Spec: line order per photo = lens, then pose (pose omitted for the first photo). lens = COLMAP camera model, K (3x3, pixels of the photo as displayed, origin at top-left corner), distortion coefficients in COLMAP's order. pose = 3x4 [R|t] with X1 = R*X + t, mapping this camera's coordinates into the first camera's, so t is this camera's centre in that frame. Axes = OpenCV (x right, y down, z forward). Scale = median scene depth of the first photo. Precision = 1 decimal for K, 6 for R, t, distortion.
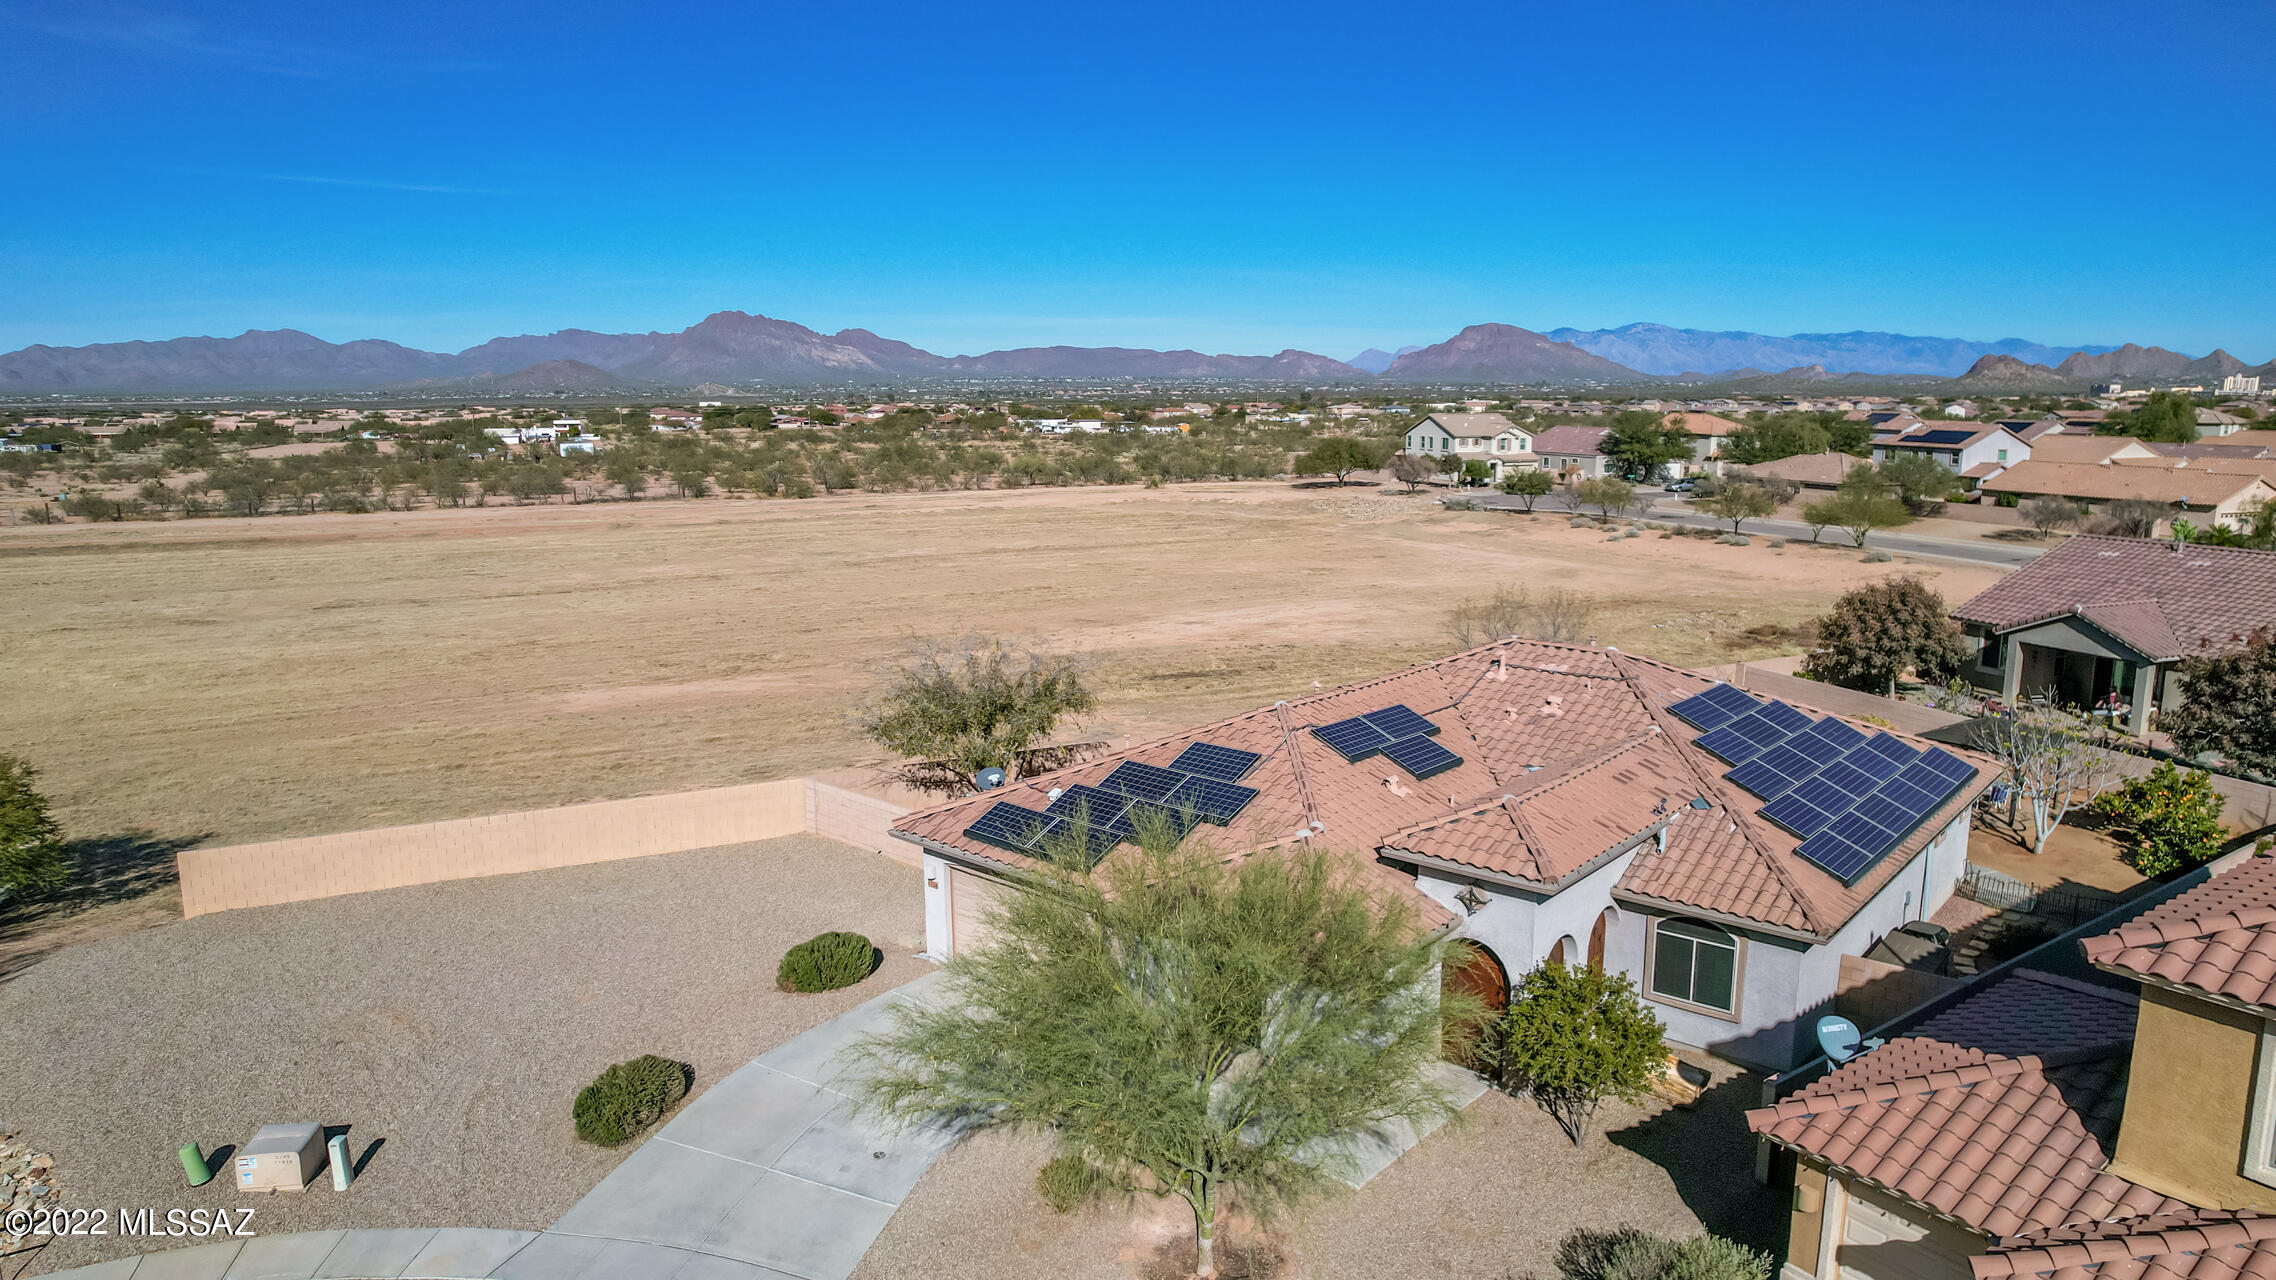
lens RADIAL K [[1458.5, 0, 1138.0], [0, 1458.5, 640.0], [0, 0, 1]] dist [-0.075985, 0.072802]
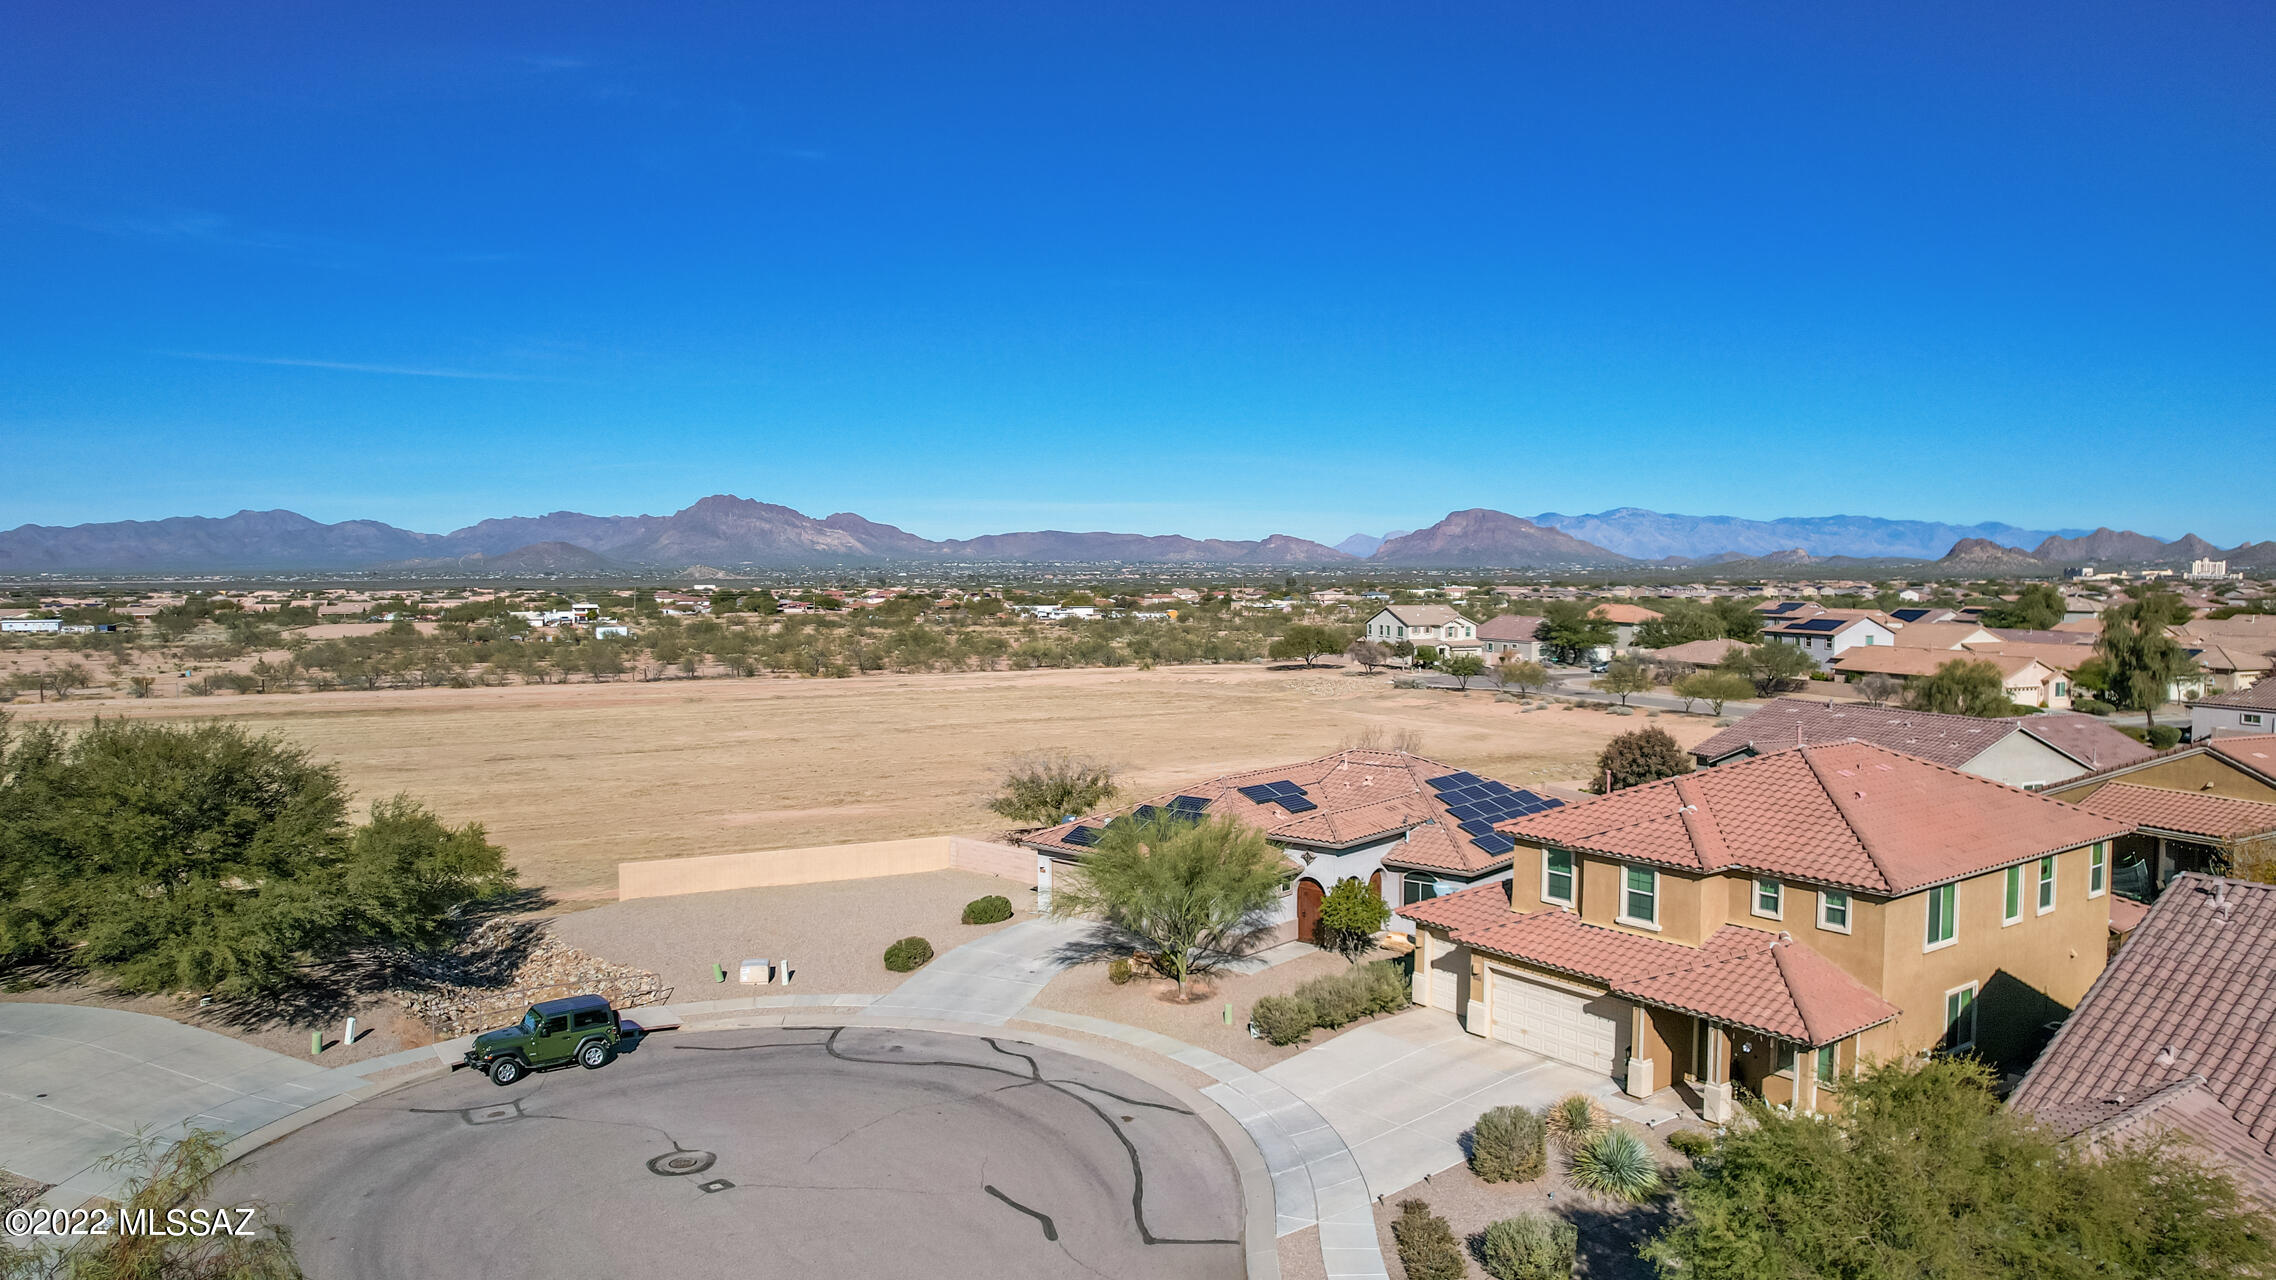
lens RADIAL K [[1477.6, 0, 1138.0], [0, 1477.6, 640.0], [0, 0, 1]] dist [-0.072302, 0.062752]
pose [[0.999965, 0.001629, 0.008153, -0.004915], [-0.000598, 0.992166, -0.124923, 0.017059], [-0.008292, 0.124913, 0.992133, -0.152470]]
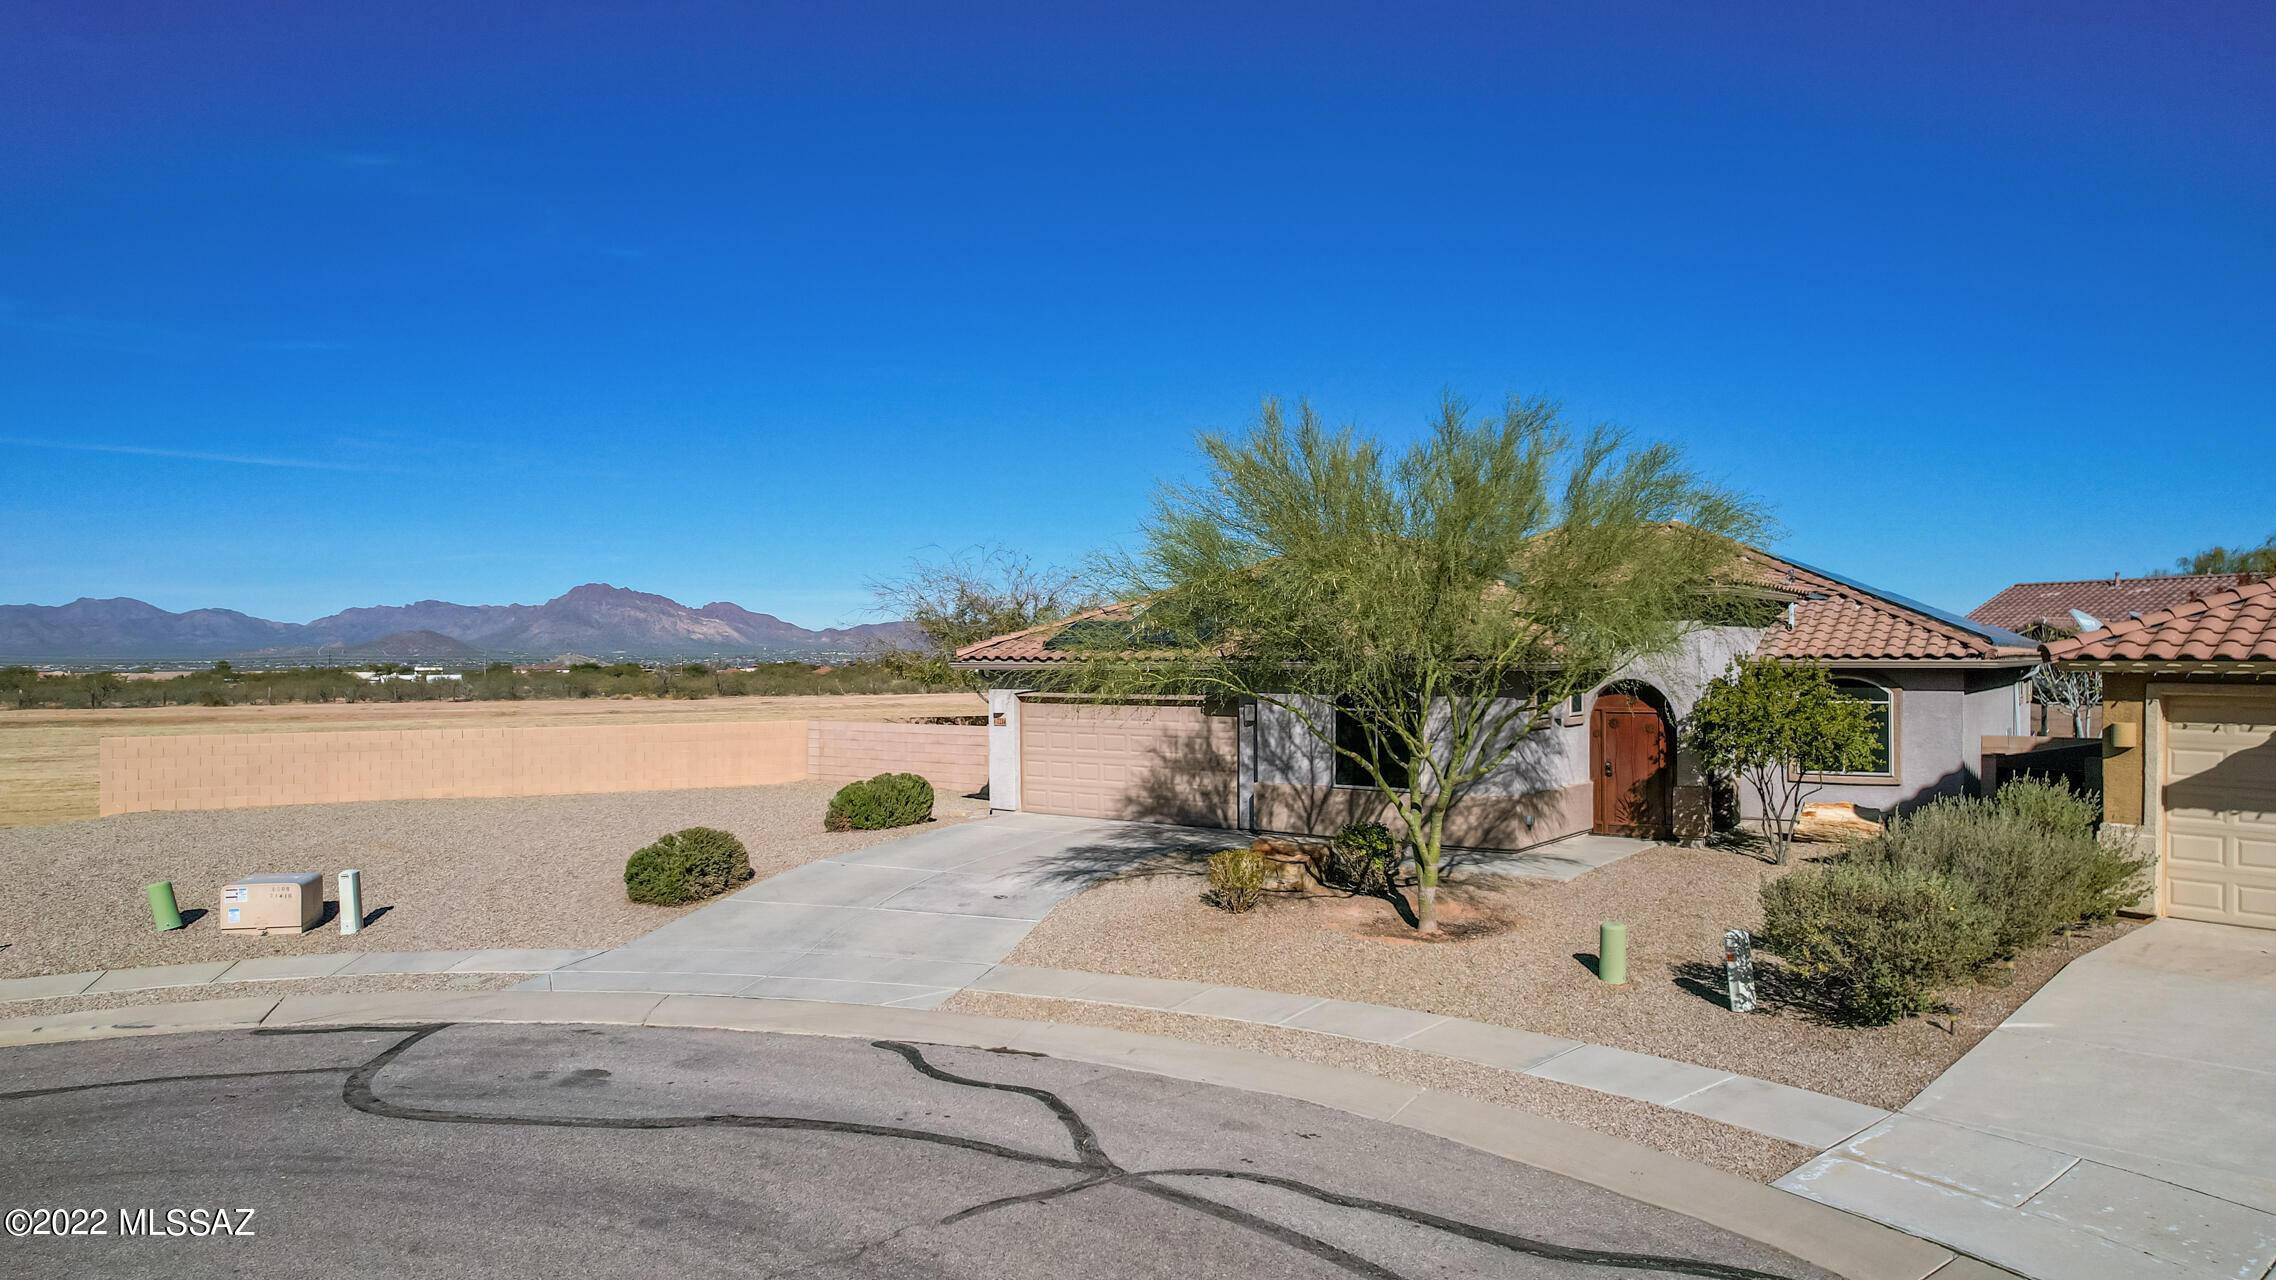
lens RADIAL K [[1458.5, 0, 1138.0], [0, 1458.5, 640.0], [0, 0, 1]] dist [-0.075985, 0.072802]
pose [[0.995833, 0.000676, 0.091192, -0.021614], [0.016329, 0.982488, -0.185607, 0.045066], [-0.089720, 0.186322, 0.978384, 0.014635]]
